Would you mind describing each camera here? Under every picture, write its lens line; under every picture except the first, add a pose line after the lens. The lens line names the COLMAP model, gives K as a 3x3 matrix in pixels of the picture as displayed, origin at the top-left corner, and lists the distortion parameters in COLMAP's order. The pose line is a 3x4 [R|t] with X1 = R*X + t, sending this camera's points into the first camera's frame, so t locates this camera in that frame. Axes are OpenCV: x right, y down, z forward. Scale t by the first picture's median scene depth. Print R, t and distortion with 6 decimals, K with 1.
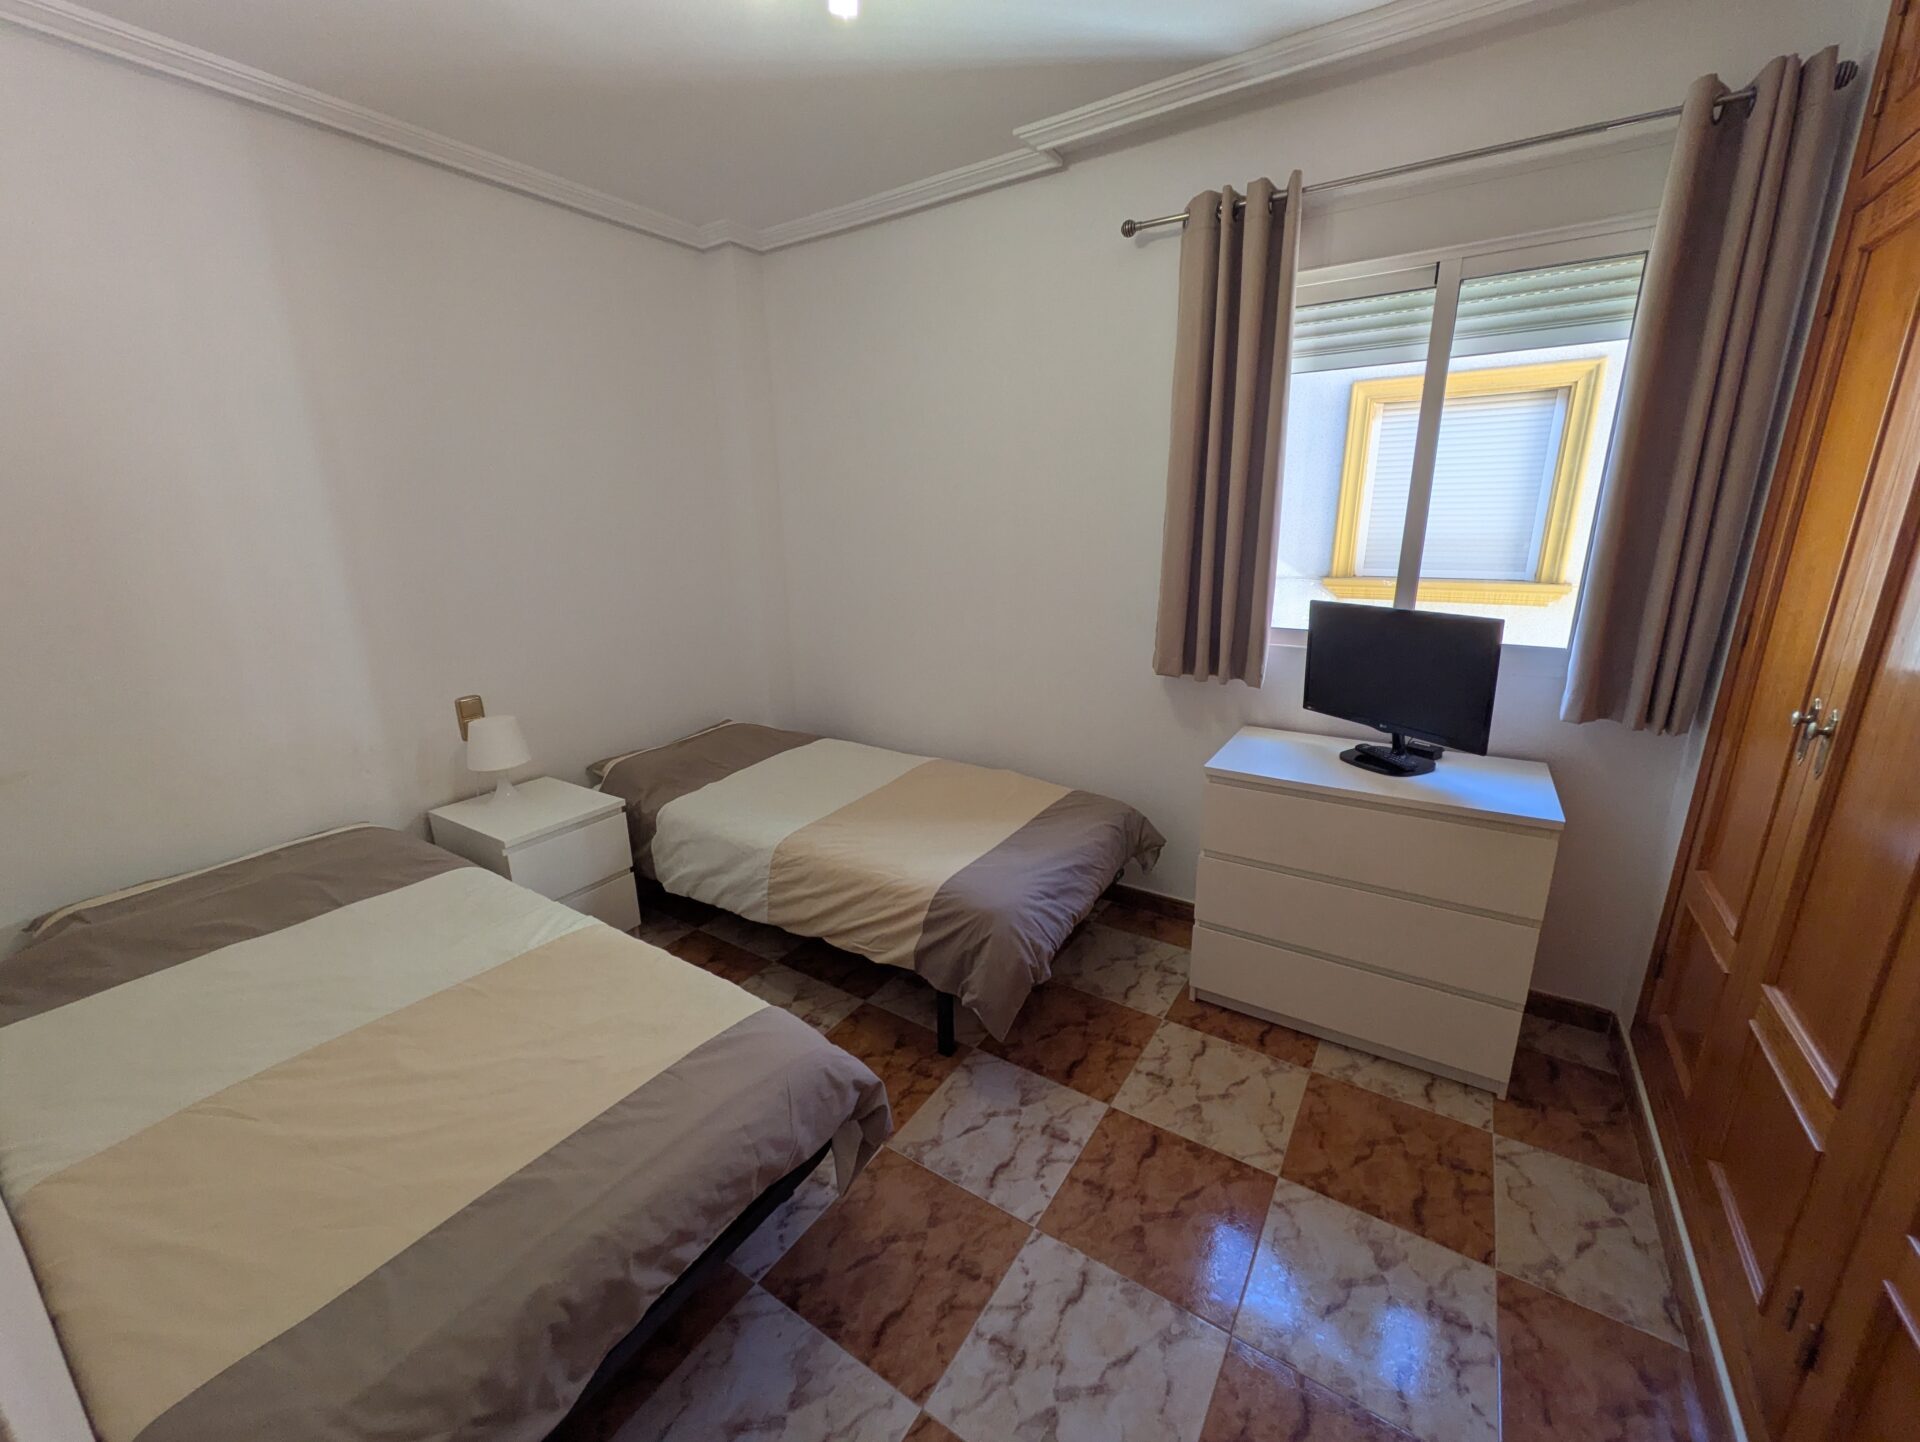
lens RADIAL K [[759.1, 0, 958.8], [0, 759.1, 720.6], [0, 0, 1]] dist [0.003932, -0.000483]
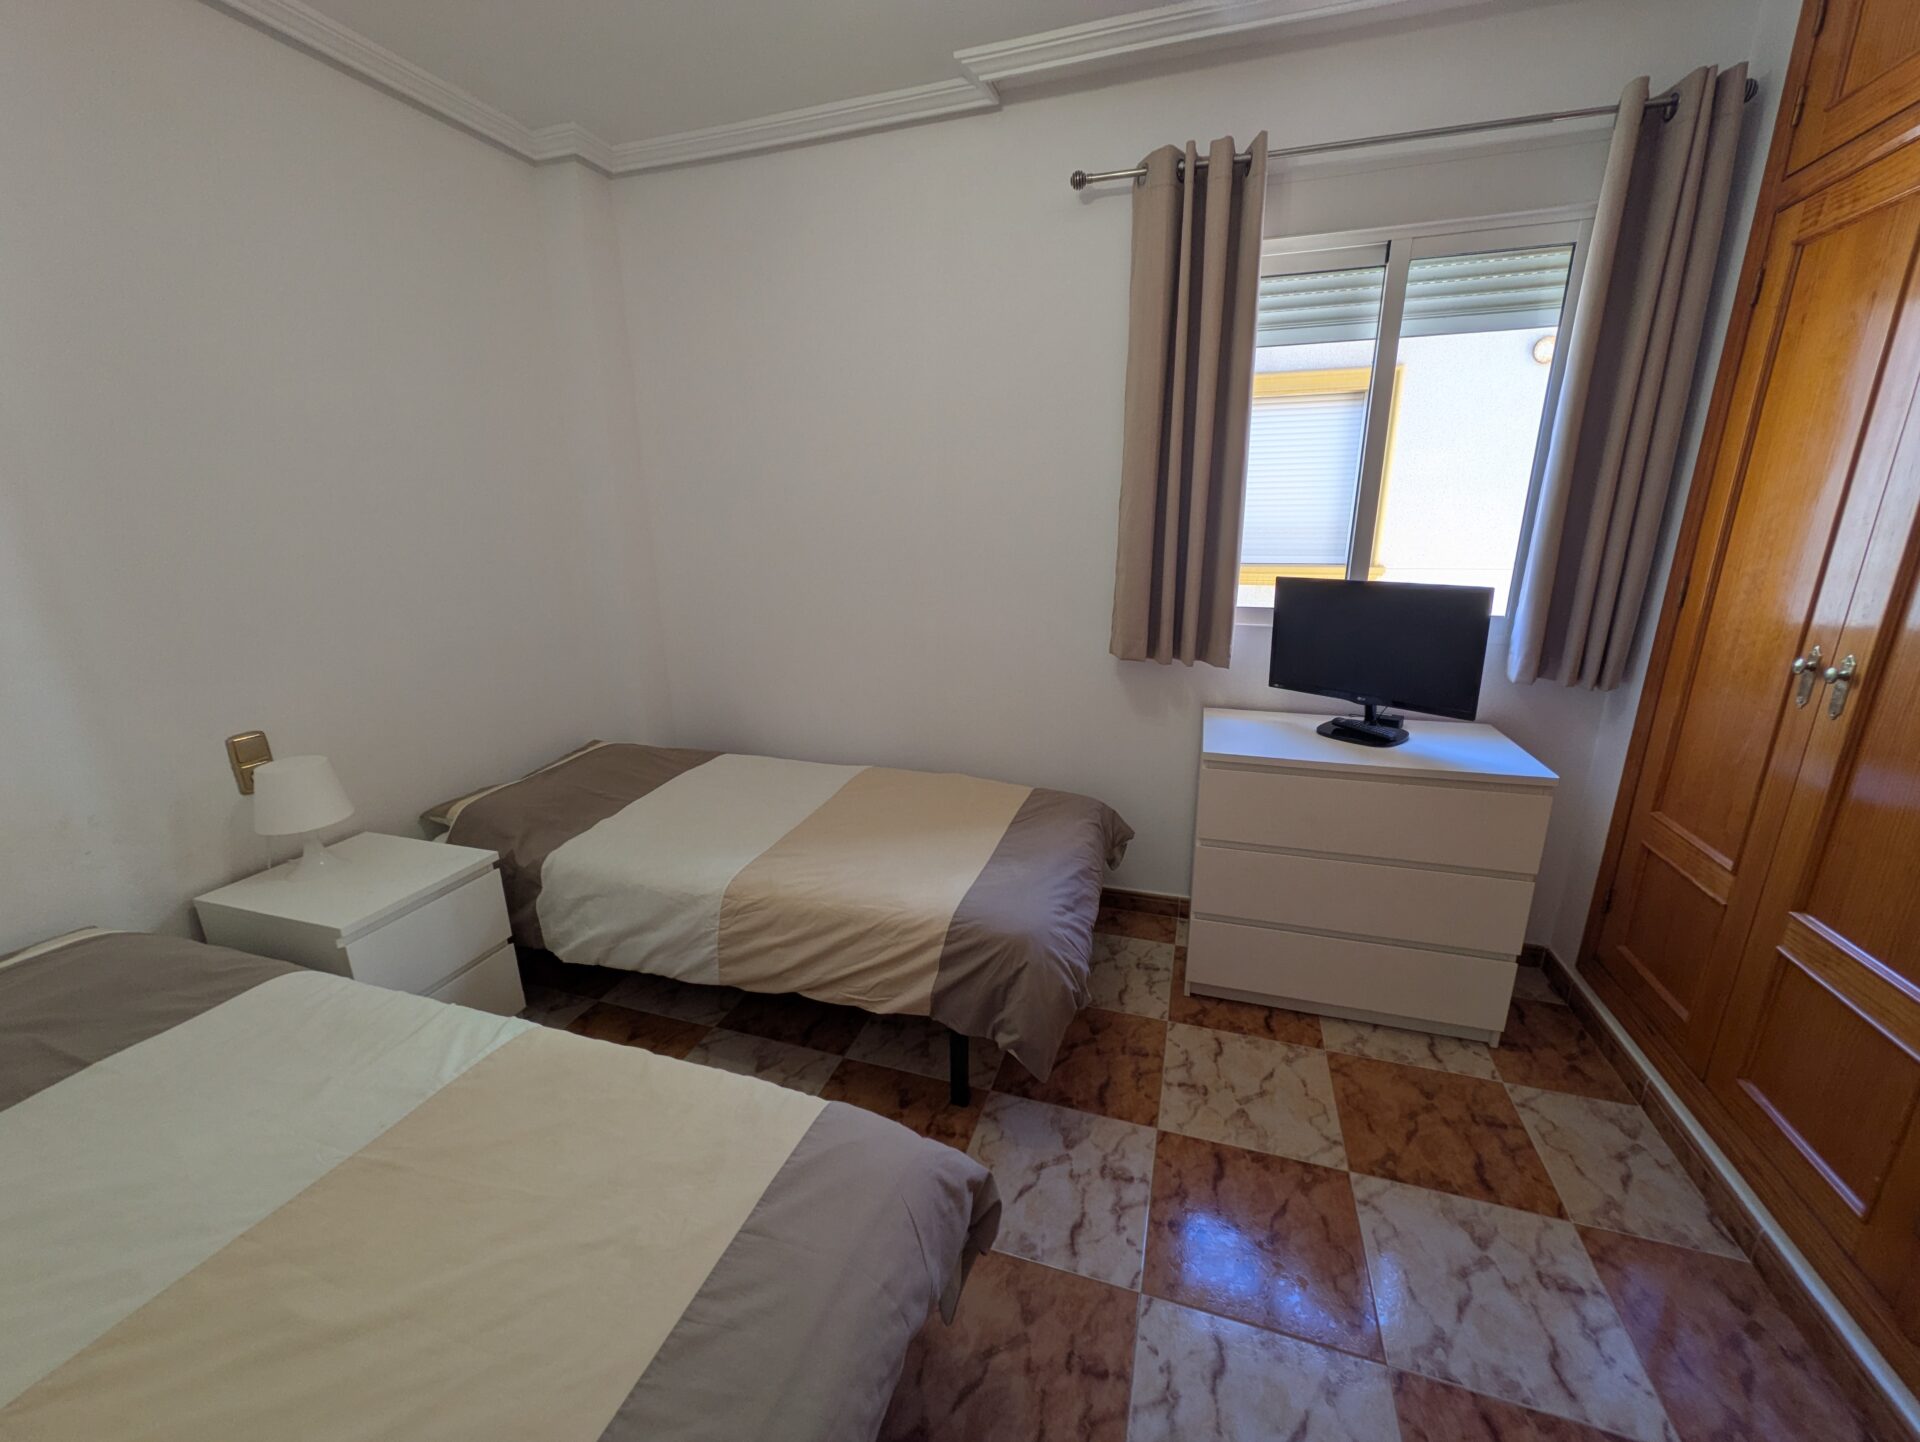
lens RADIAL K [[759.1, 0, 960.6], [0, 759.1, 721.4], [0, 0, 1]] dist [0.003932, -0.000483]
pose [[0.964822, -0.066200, 0.254431, -0.217577], [0.065487, 0.997790, 0.011280, -0.009392], [-0.254616, 0.005779, 0.967025, 0.159755]]
